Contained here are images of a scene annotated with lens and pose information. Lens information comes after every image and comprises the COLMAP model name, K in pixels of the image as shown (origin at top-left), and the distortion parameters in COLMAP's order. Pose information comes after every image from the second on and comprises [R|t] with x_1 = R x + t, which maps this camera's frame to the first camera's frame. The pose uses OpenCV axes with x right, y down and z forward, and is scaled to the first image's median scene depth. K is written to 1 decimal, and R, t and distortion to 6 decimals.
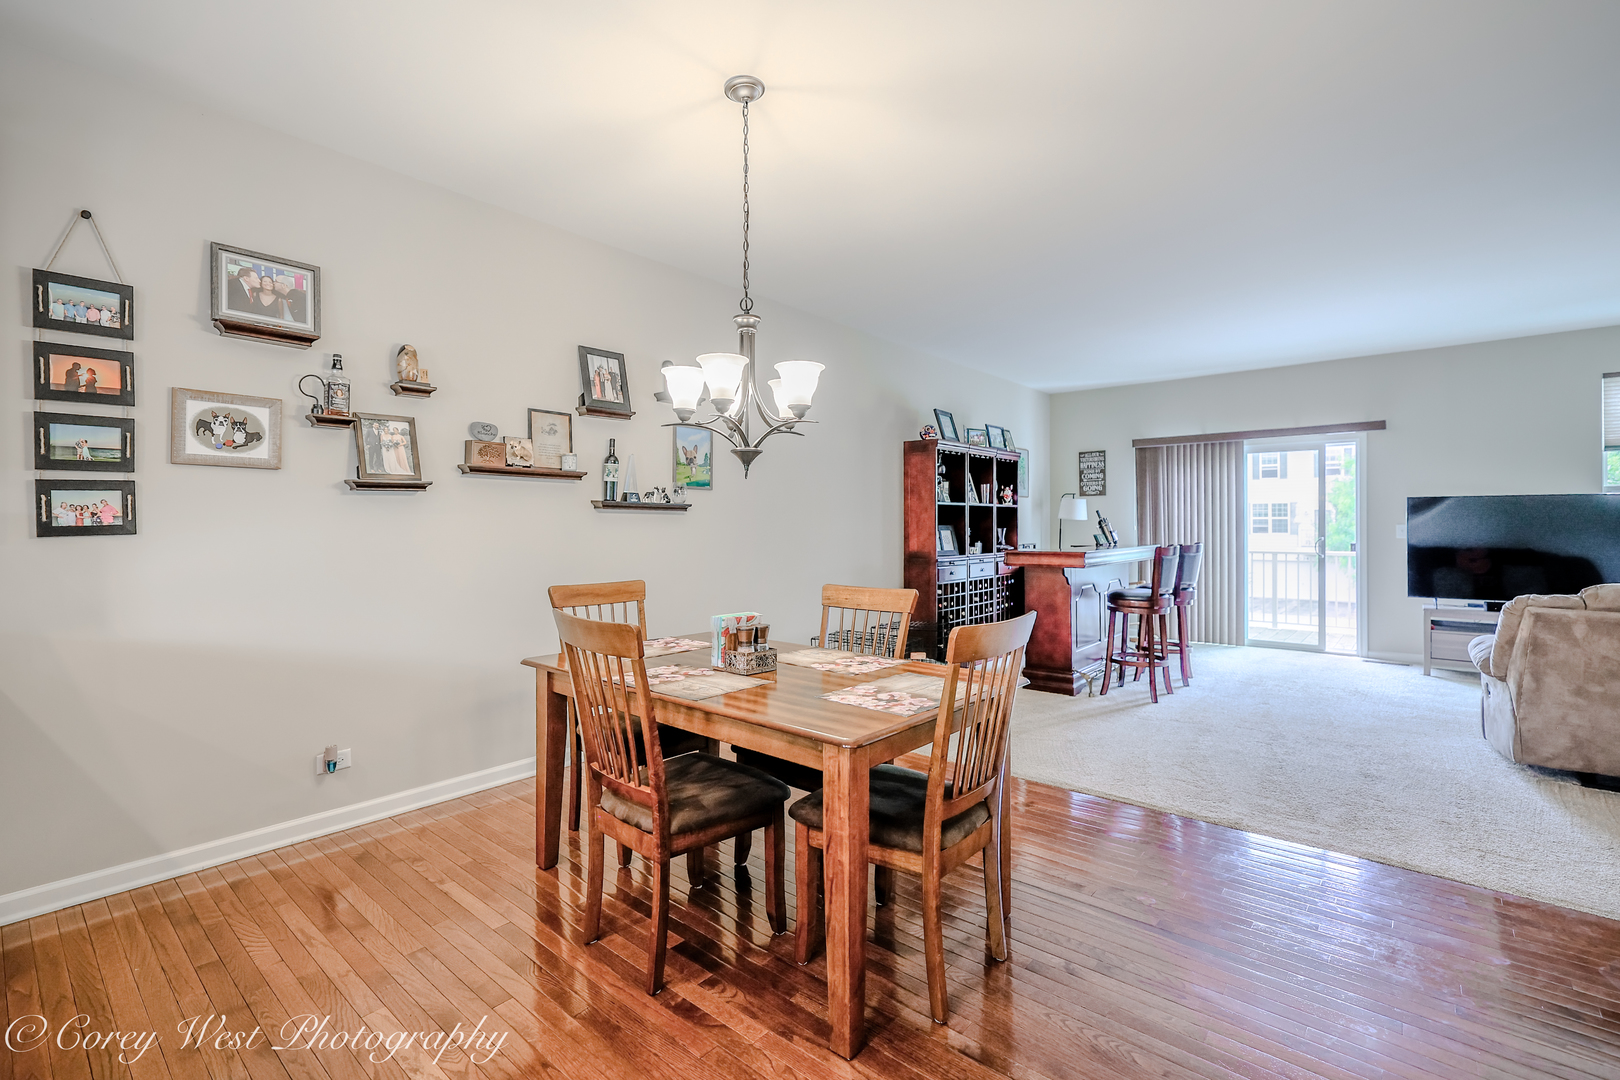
lens RADIAL K [[722.3, 0, 805.0], [0, 722.3, 518.5], [0, 0, 1]] dist [0.000181, -0.000198]
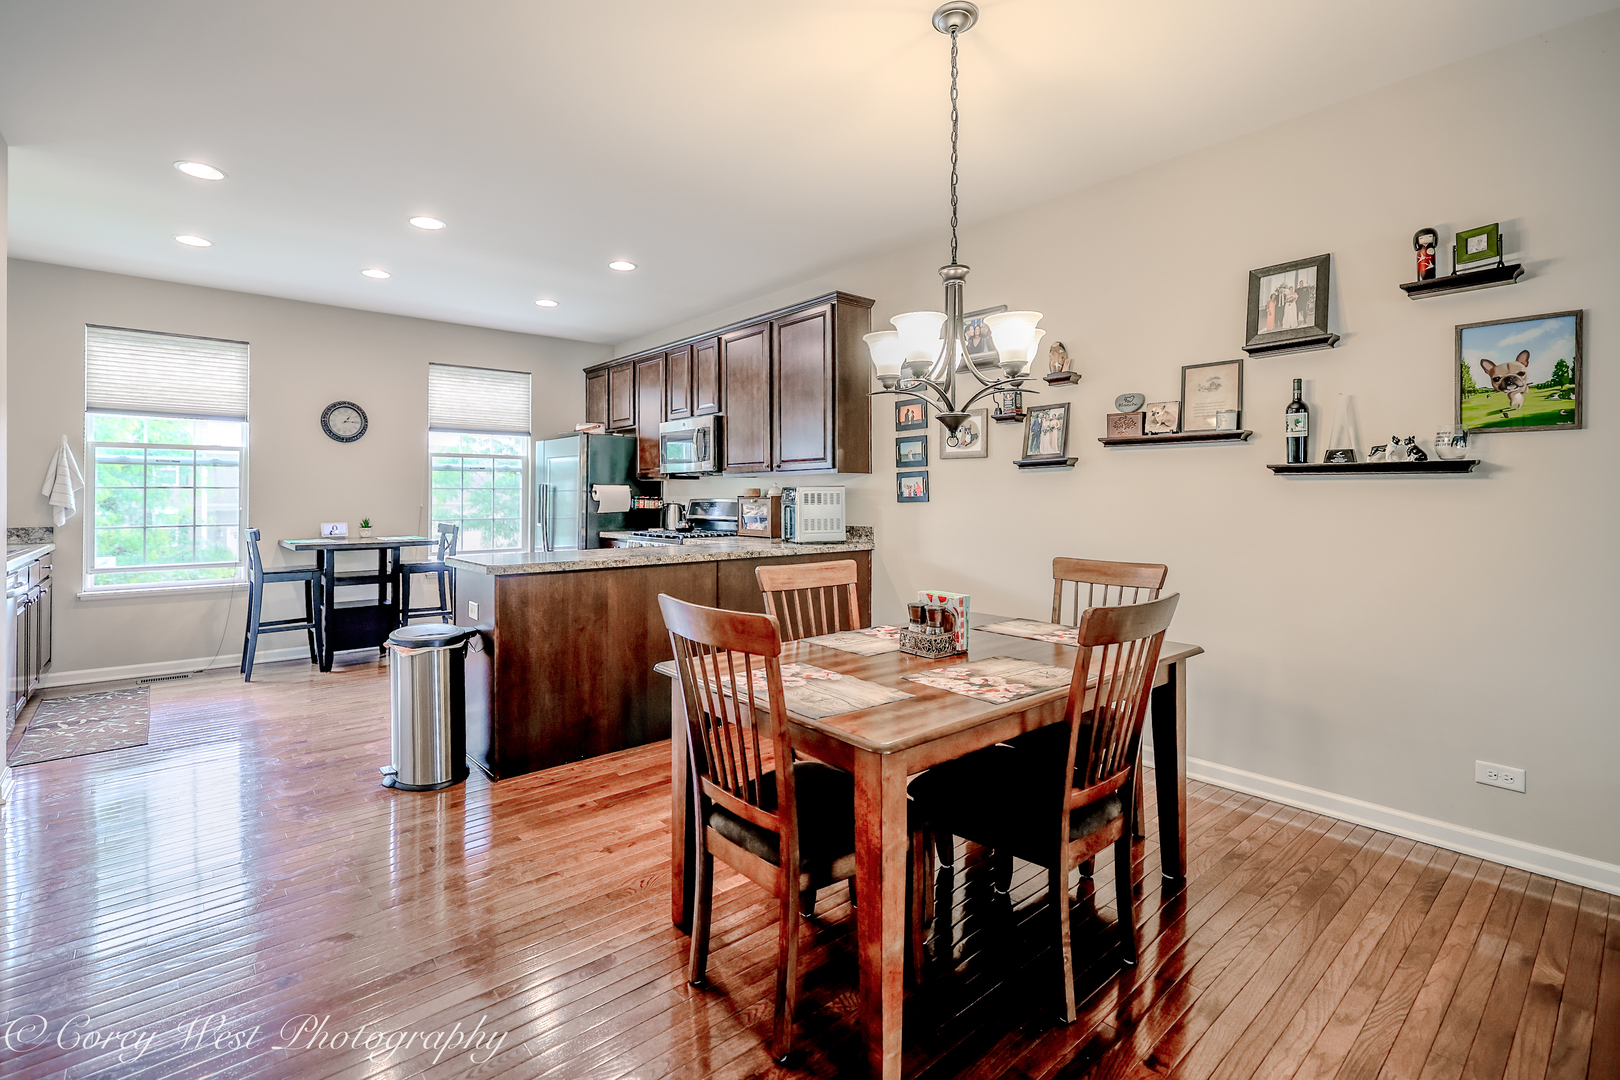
lens RADIAL K [[736.6, 0, 786.7], [0, 736.6, 498.1], [0, 0, 1]] dist [0.000732, 0.000037]
pose [[-0.162090, 0.005286, -0.986762, 0.700647], [0.011394, 0.999929, 0.003485, 0.003176], [0.986710, -0.010679, -0.162139, 0.758376]]
